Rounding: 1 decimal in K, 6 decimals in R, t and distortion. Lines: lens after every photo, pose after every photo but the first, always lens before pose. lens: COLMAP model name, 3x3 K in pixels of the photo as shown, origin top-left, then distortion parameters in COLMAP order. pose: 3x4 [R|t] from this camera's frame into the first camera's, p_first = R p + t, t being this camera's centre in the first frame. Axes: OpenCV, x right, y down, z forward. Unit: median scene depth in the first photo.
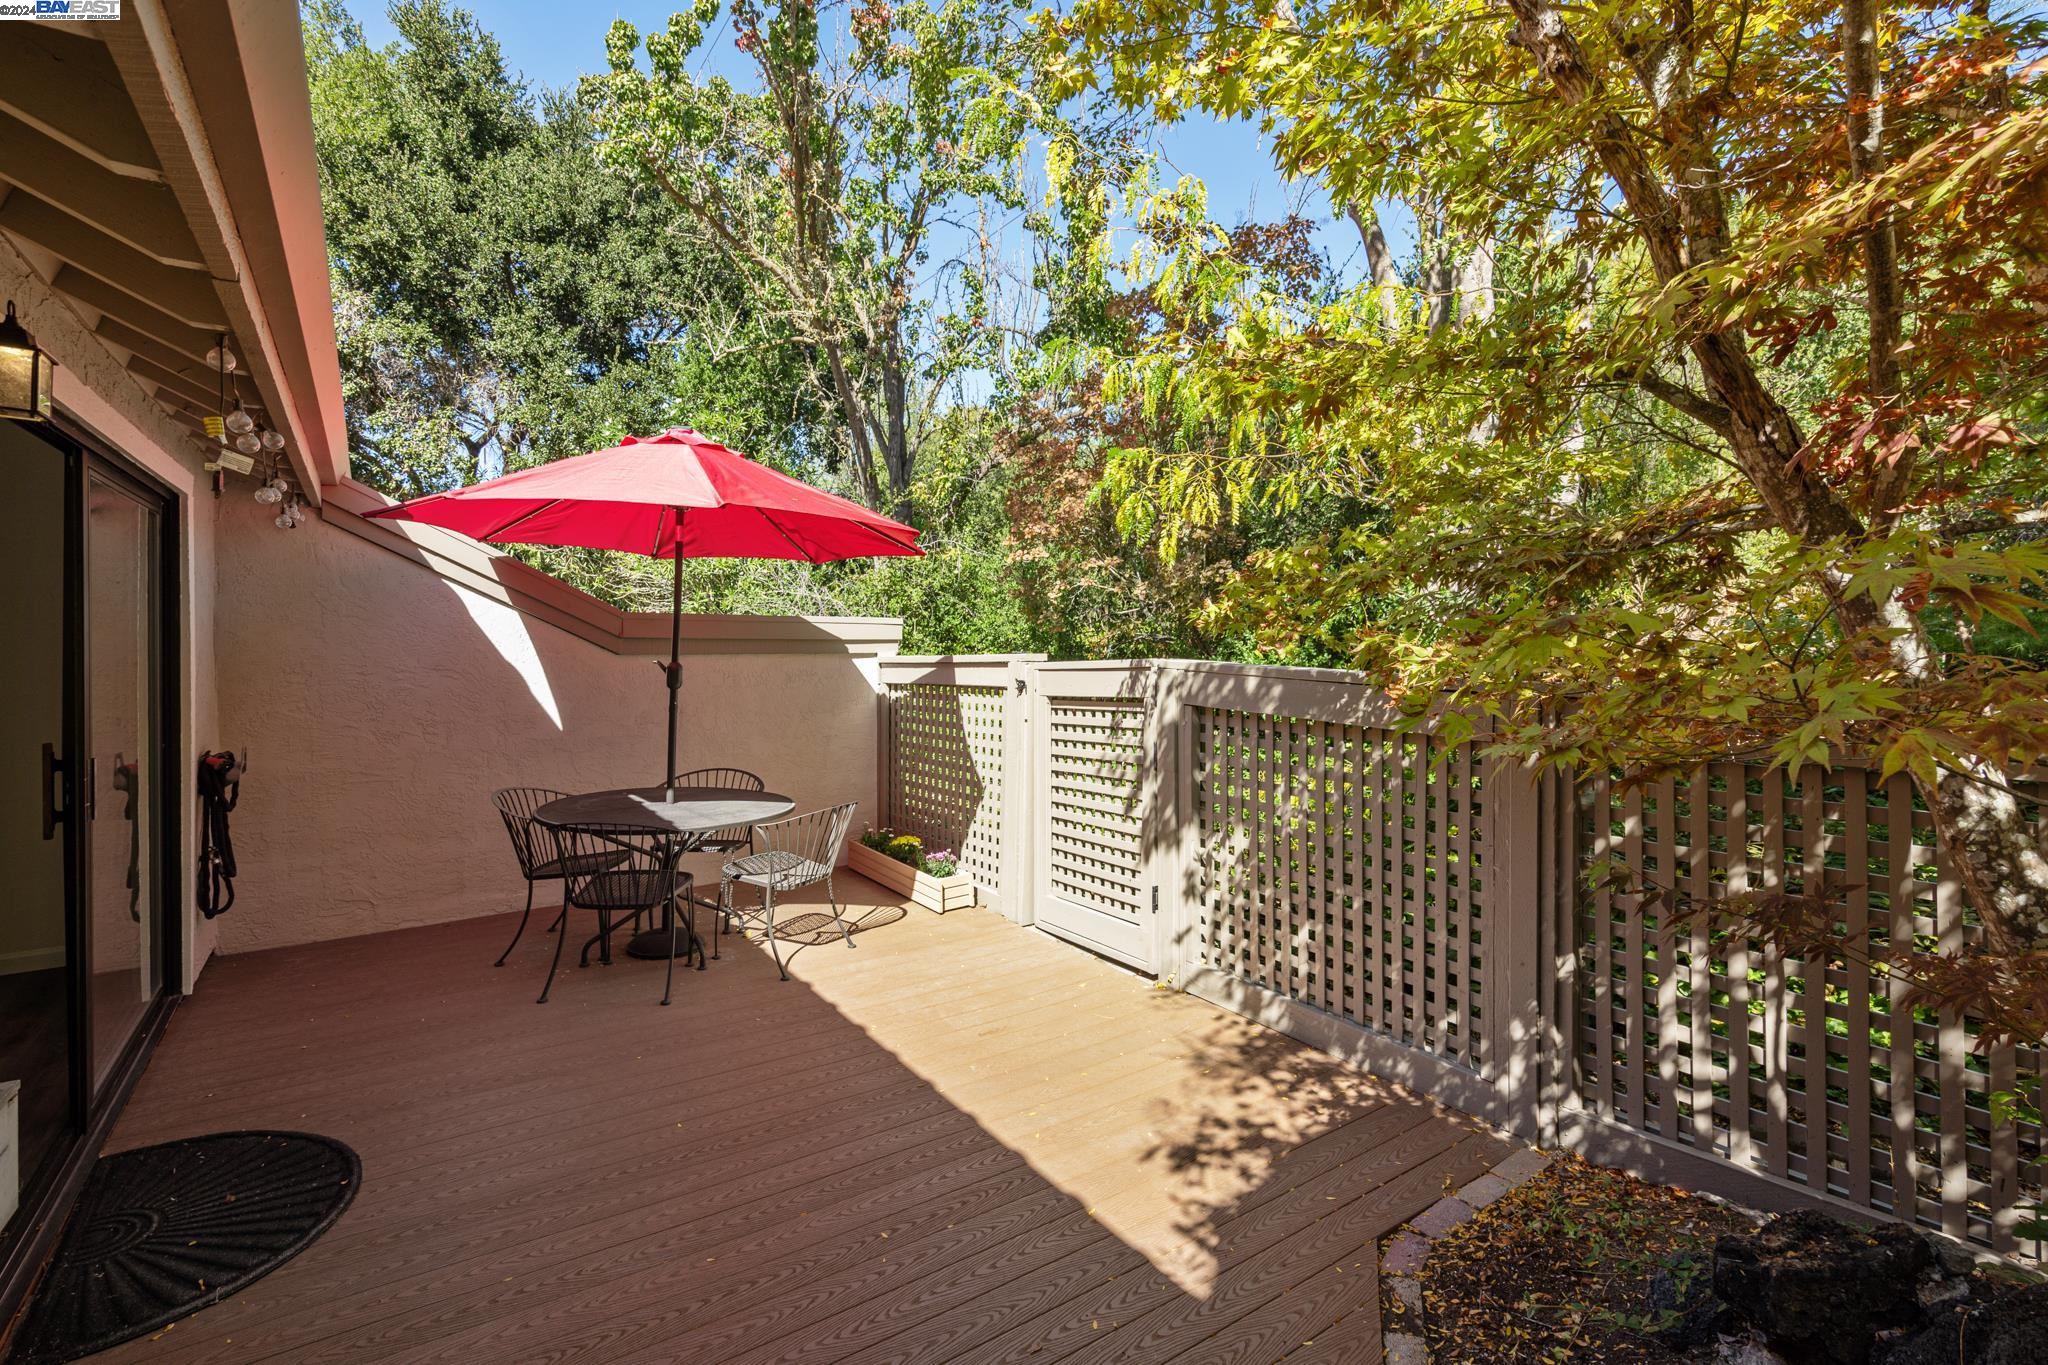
lens RADIAL K [[936.1, 0, 1008.5], [0, 936.1, 643.3], [0, 0, 1]] dist [-0.009175, 0.003396]
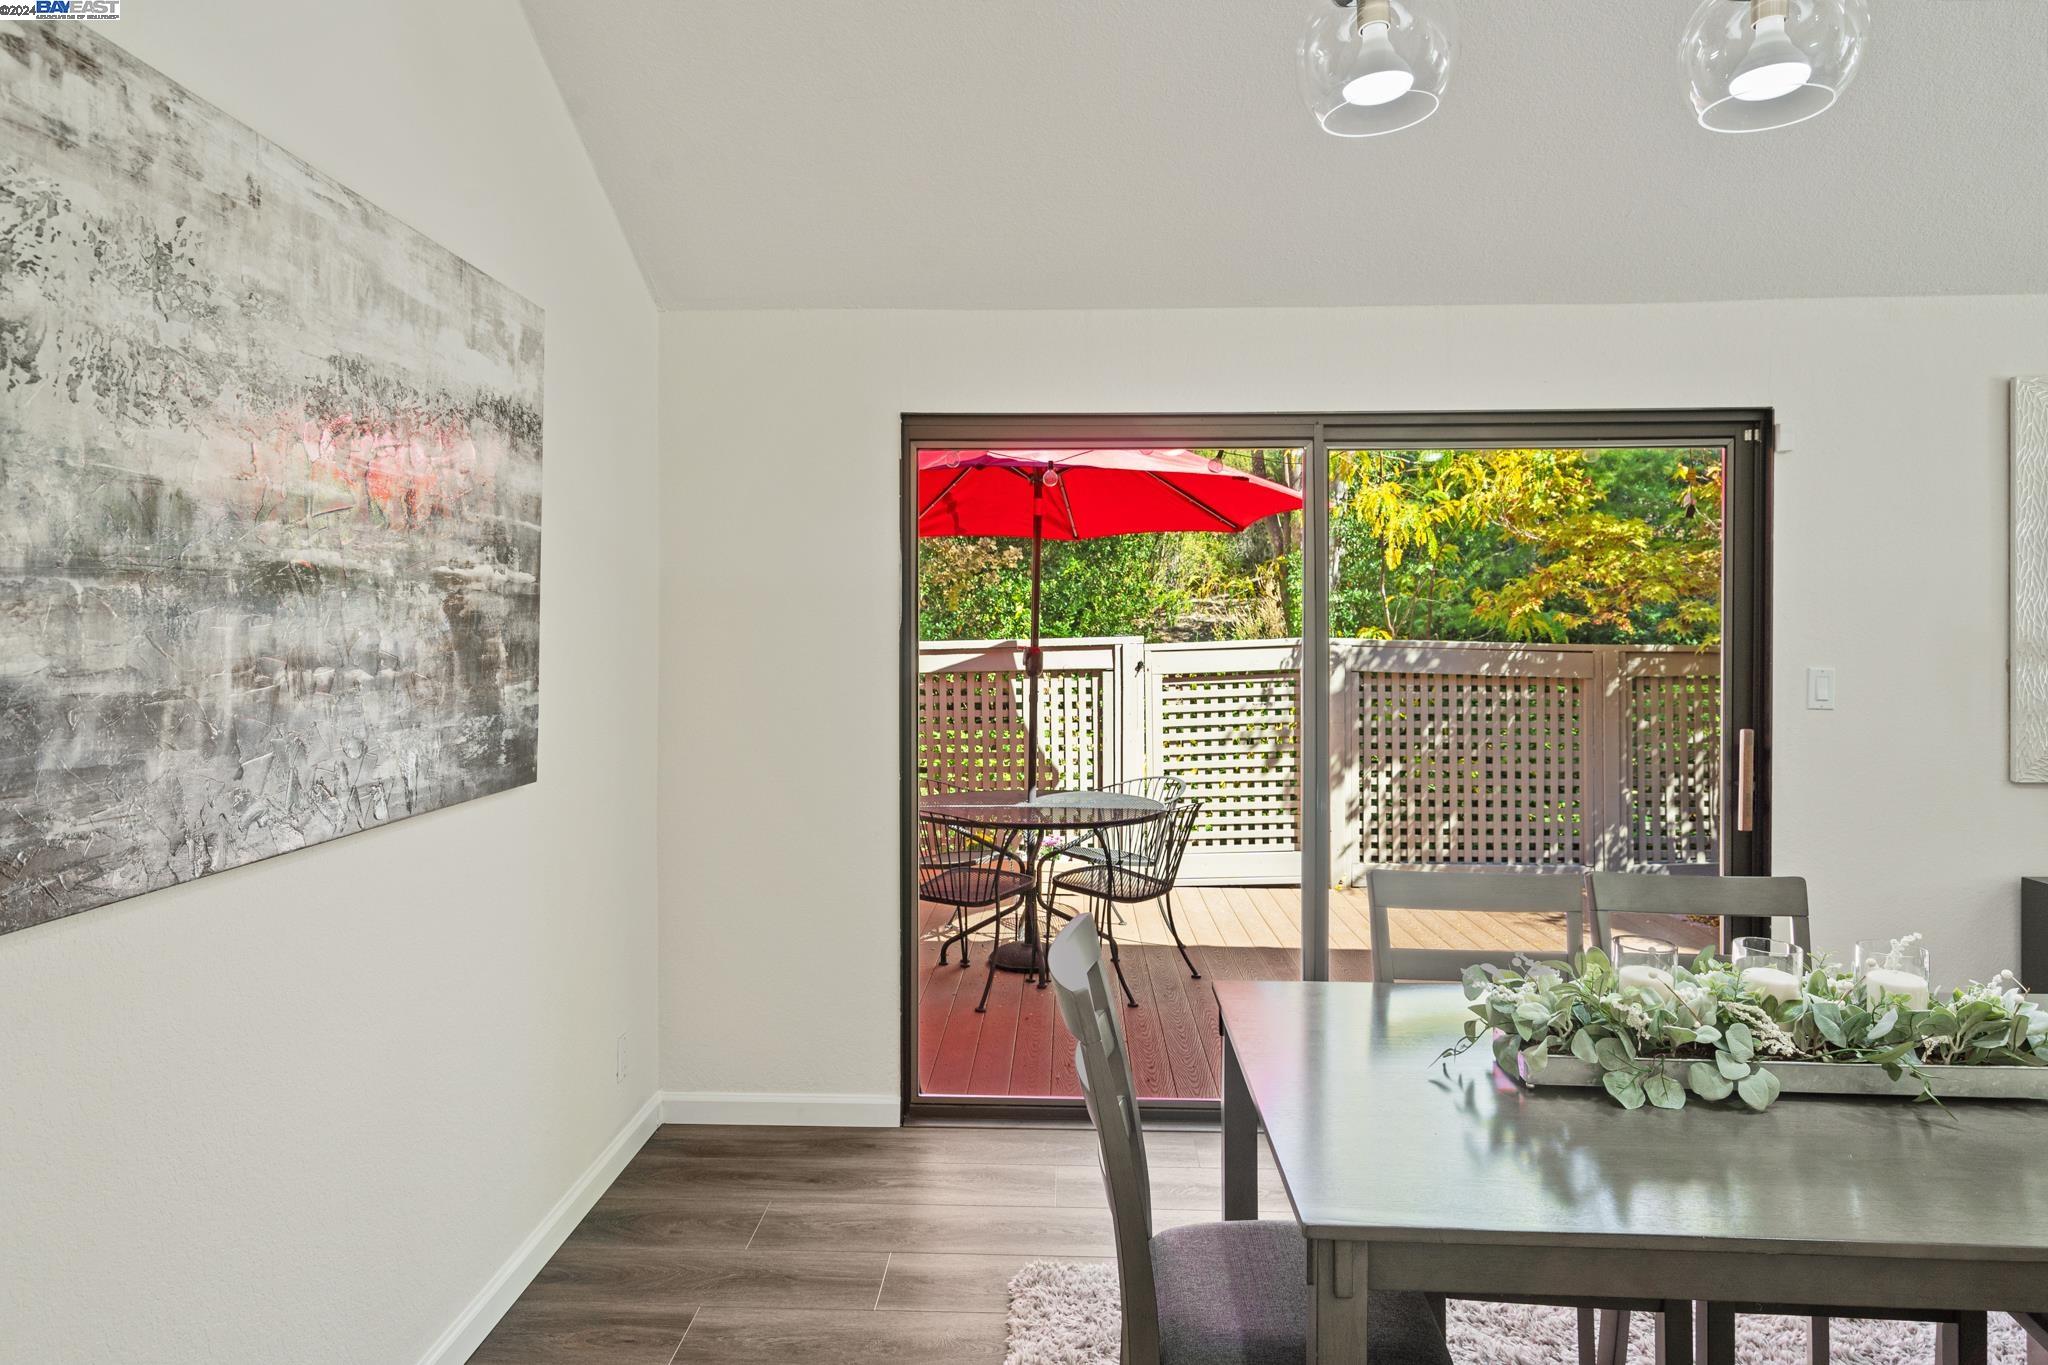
lens RADIAL K [[1195.7, 0, 1016.1], [0, 1195.7, 637.1], [0, 0, 1]] dist [0.004711, -0.000866]
pose [[0.593841, -0.009398, 0.804528, -1.660885], [0.002760, 0.999950, 0.009644, -0.002228], [-0.804578, -0.003506, 0.593837, 0.421715]]
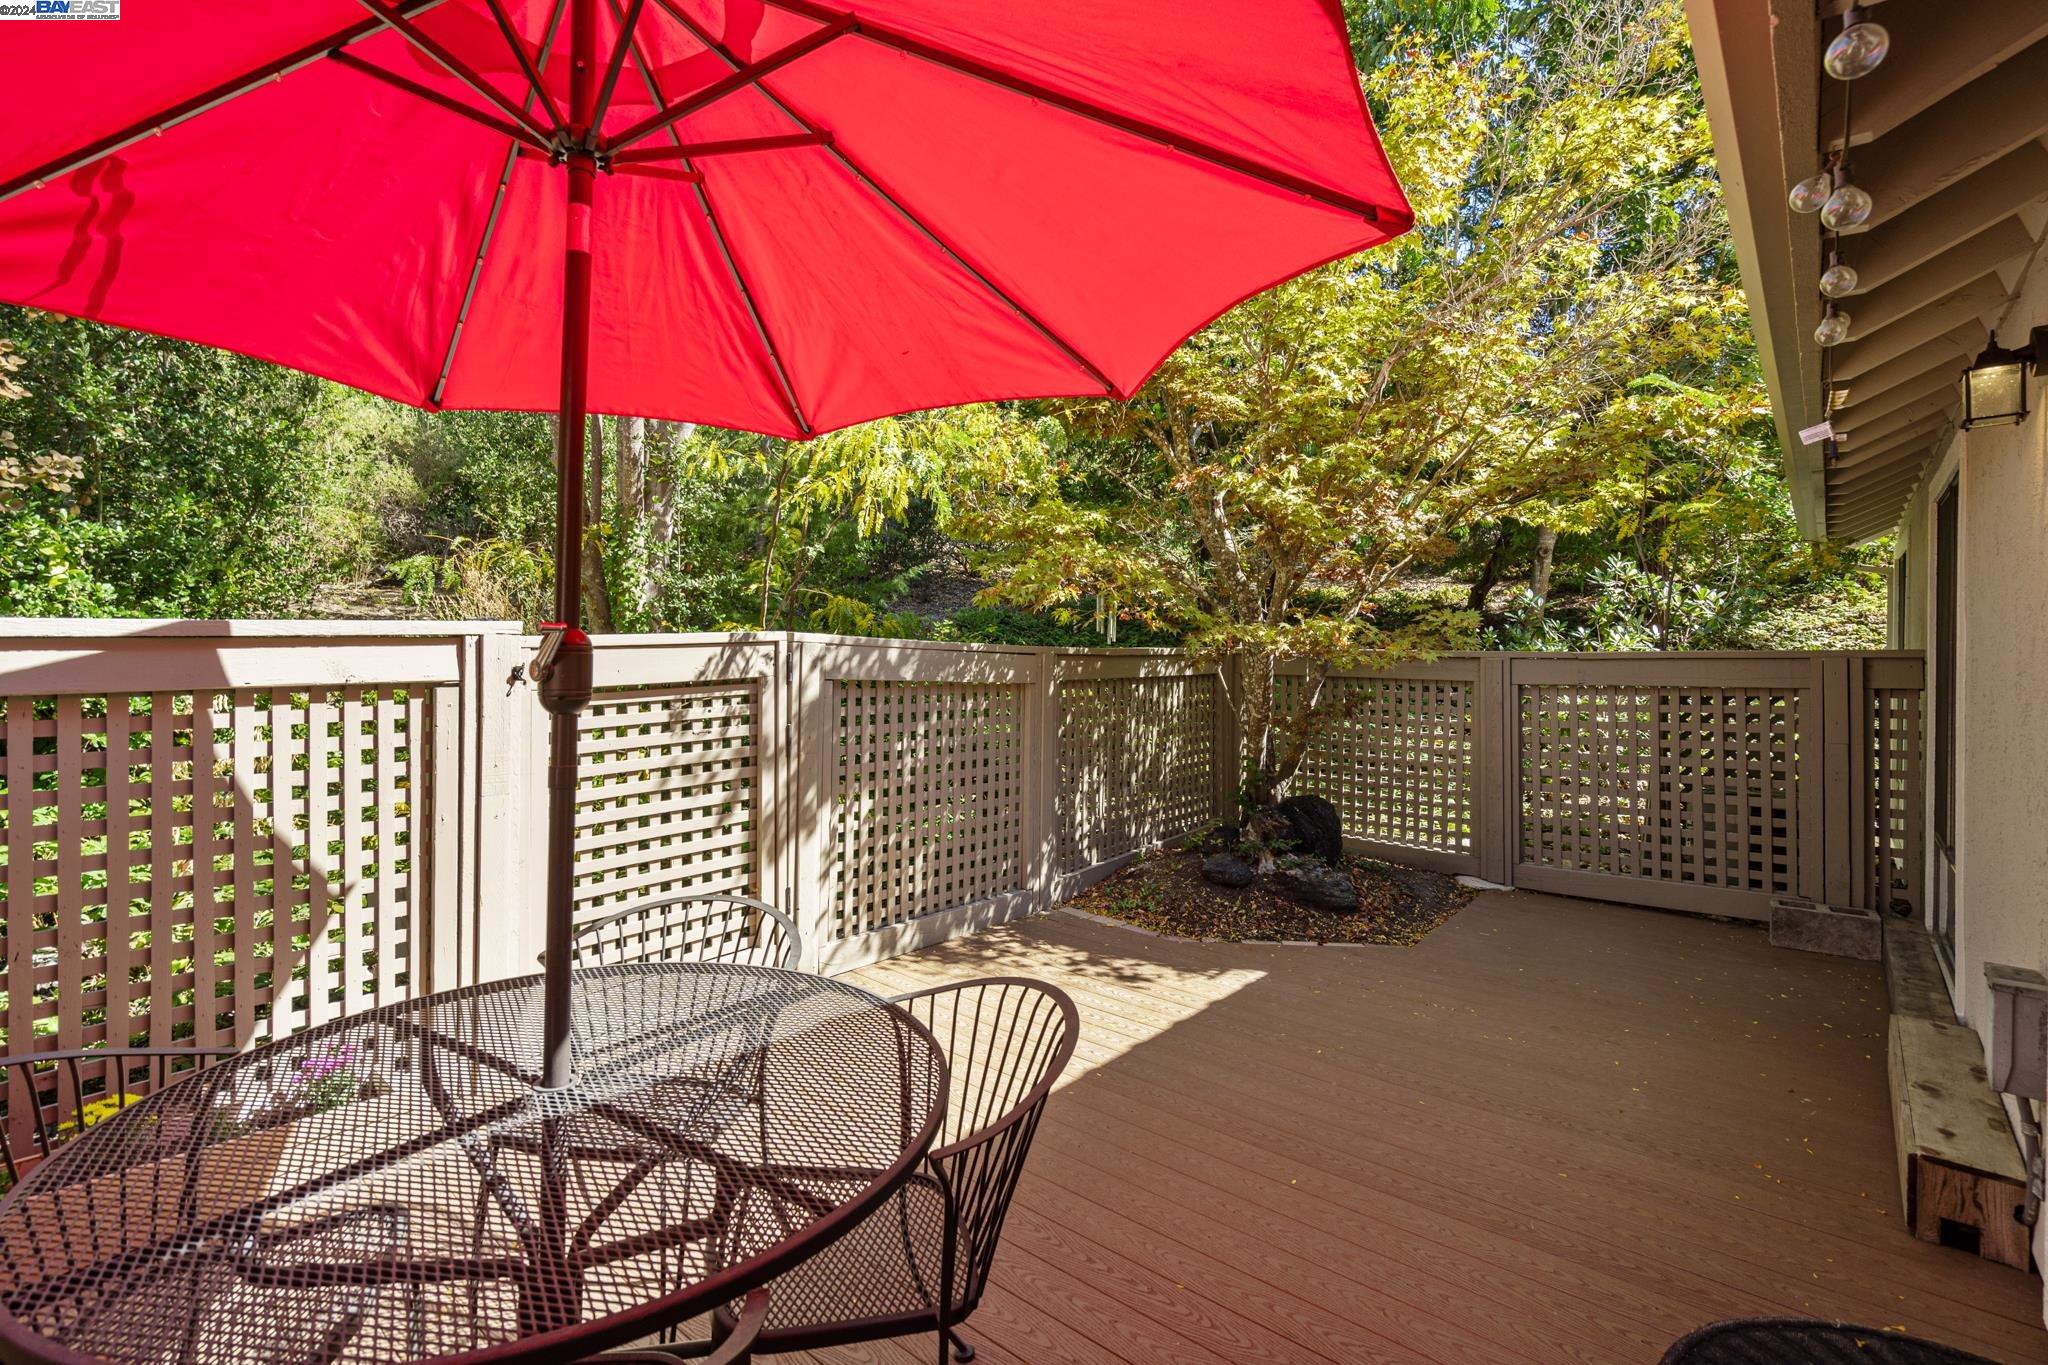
lens RADIAL K [[936.1, 0, 999.2], [0, 936.1, 651.0], [0, 0, 1]] dist [-0.009175, 0.003396]
pose [[-0.252321, 0.002556, 0.967640, -0.887715], [-0.004977, 0.999980, -0.003939, 0.043303], [-0.967631, -0.005810, -0.252303, 1.207705]]
